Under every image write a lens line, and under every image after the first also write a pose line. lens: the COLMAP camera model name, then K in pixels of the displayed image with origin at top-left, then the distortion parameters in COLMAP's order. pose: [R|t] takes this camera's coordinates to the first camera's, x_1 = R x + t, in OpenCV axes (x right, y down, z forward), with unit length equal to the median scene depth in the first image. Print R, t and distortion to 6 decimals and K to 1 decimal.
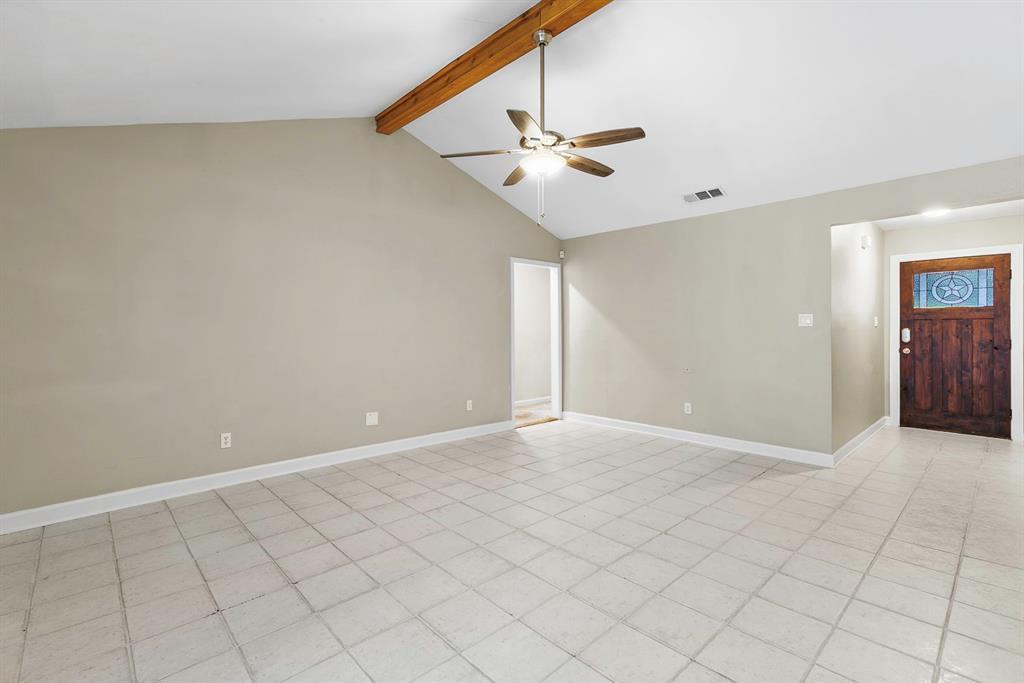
lens RADIAL K [[465.3, 0, 510.2], [0, 465.3, 336.8], [0, 0, 1]] dist [0.005514, 0.000659]
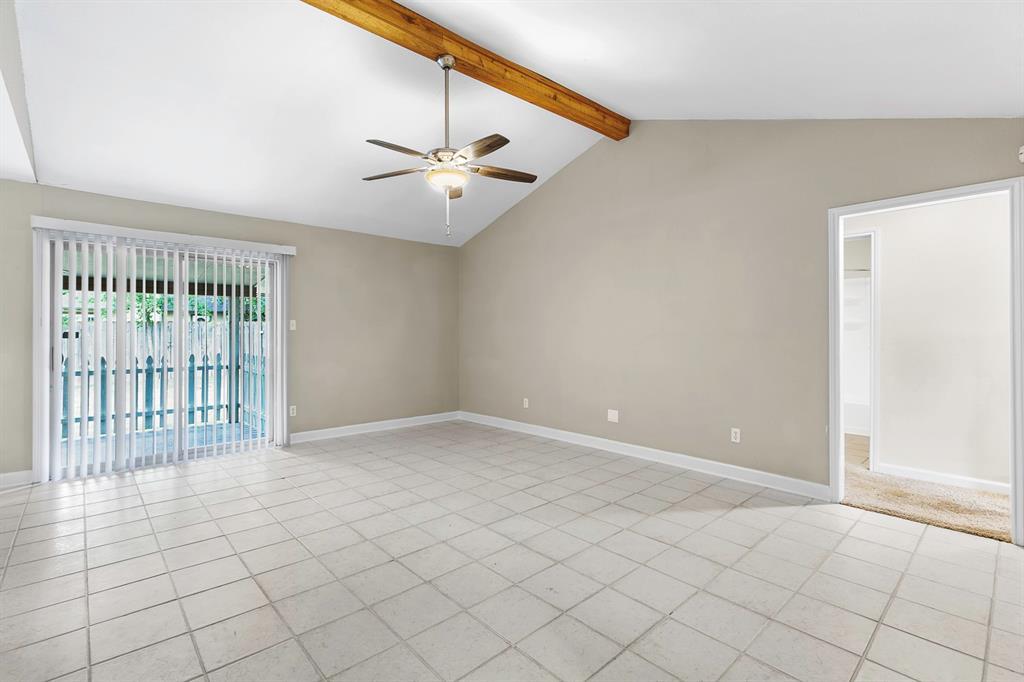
lens RADIAL K [[465.3, 0, 488.6], [0, 465.3, 332.1], [0, 0, 1]] dist [0.005514, 0.000659]
pose [[-0.041280, -0.002699, -0.999144, 0.950576], [-0.011129, 0.999936, -0.002242, -0.007709], [0.999086, 0.011026, -0.041307, 0.954037]]
